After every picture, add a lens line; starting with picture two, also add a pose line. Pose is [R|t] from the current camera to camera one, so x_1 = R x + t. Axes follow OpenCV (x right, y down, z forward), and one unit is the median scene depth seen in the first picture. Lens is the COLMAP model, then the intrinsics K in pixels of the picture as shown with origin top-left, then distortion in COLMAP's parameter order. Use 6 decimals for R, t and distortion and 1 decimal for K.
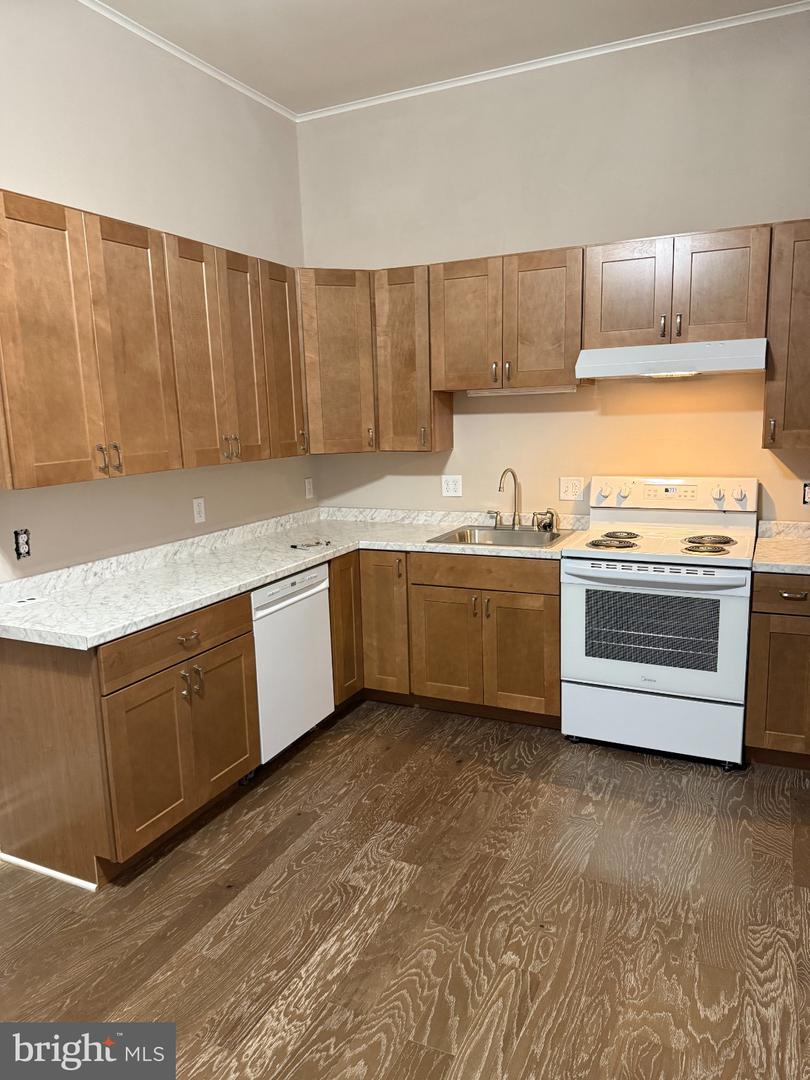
lens RADIAL K [[769.3, 0, 407.3], [0, 769.3, 542.8], [0, 0, 1]] dist [0.108168, -0.138034]
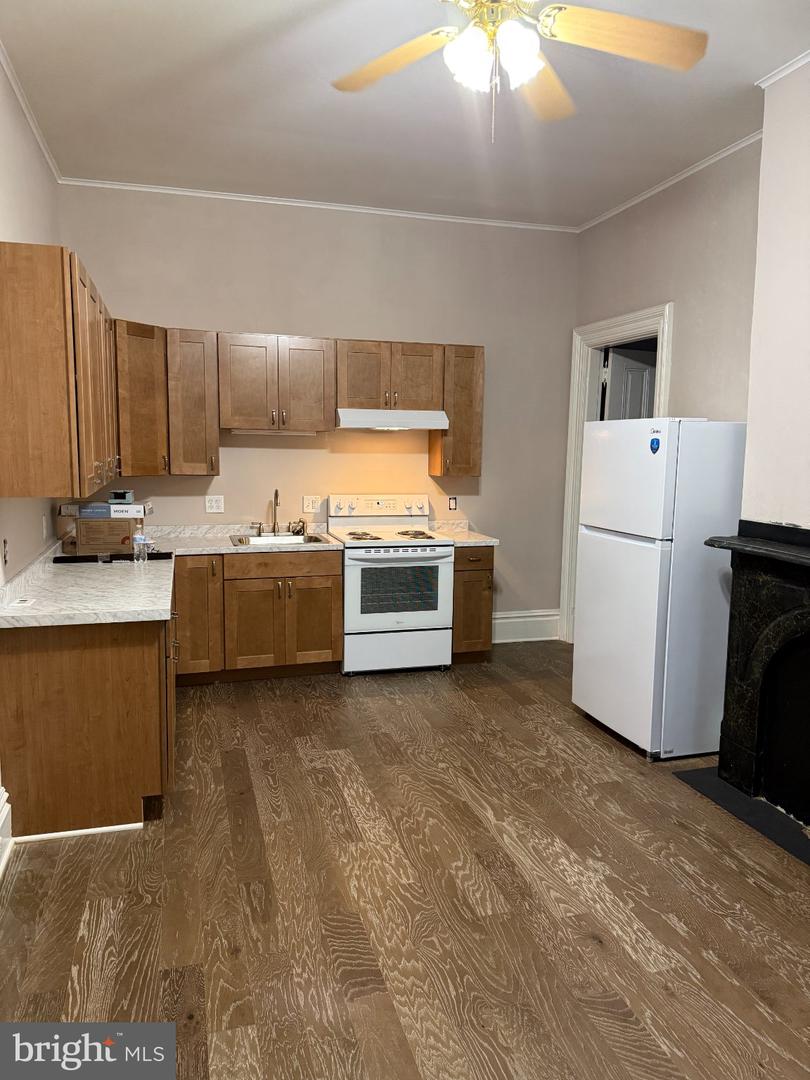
lens RADIAL K [[770.8, 0, 405.0], [0, 770.8, 540.0], [0, 0, 1]] dist [0.176007, -0.000889]
pose [[0.746632, -0.044143, 0.663771, -0.705858], [0.081894, 0.996306, -0.025859, 0.052545], [-0.660177, 0.073666, 0.747489, -0.175328]]
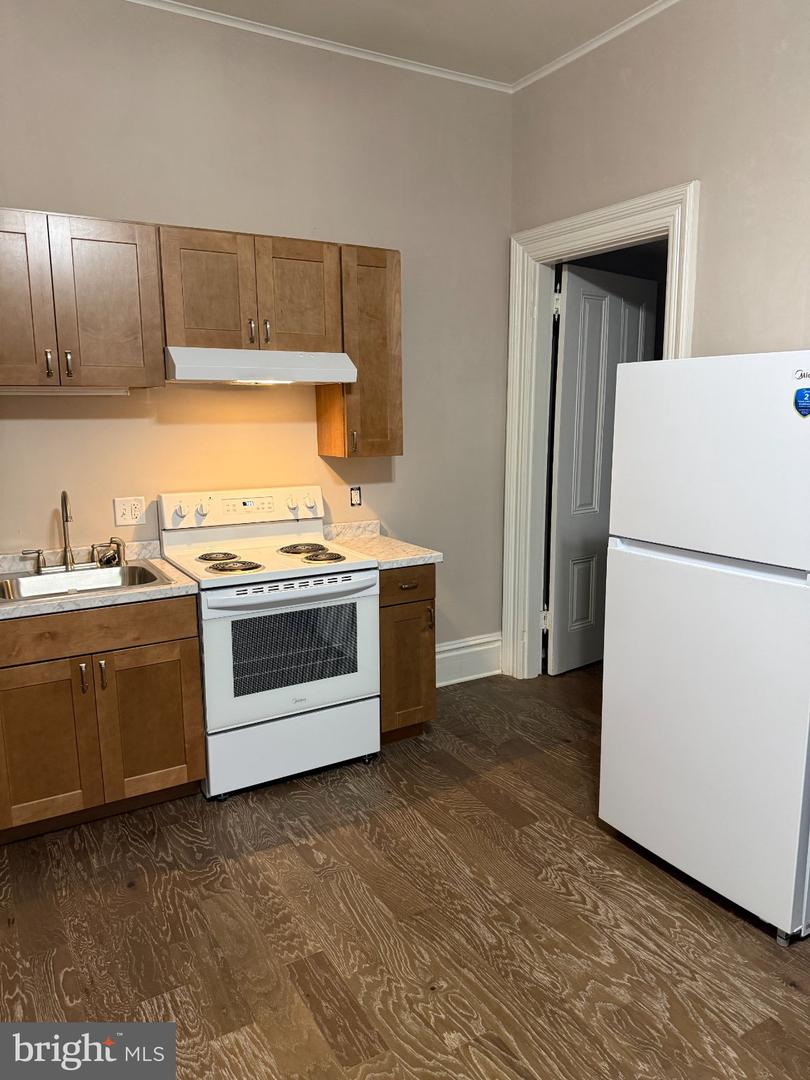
lens RADIAL K [[769.3, 0, 407.3], [0, 769.3, 542.8], [0, 0, 1]] dist [0.108168, -0.138034]
pose [[0.564270, -0.121375, 0.816619, -0.369481], [0.136475, 0.989239, 0.052730, -0.047878], [-0.814232, 0.081694, 0.574763, 0.333260]]
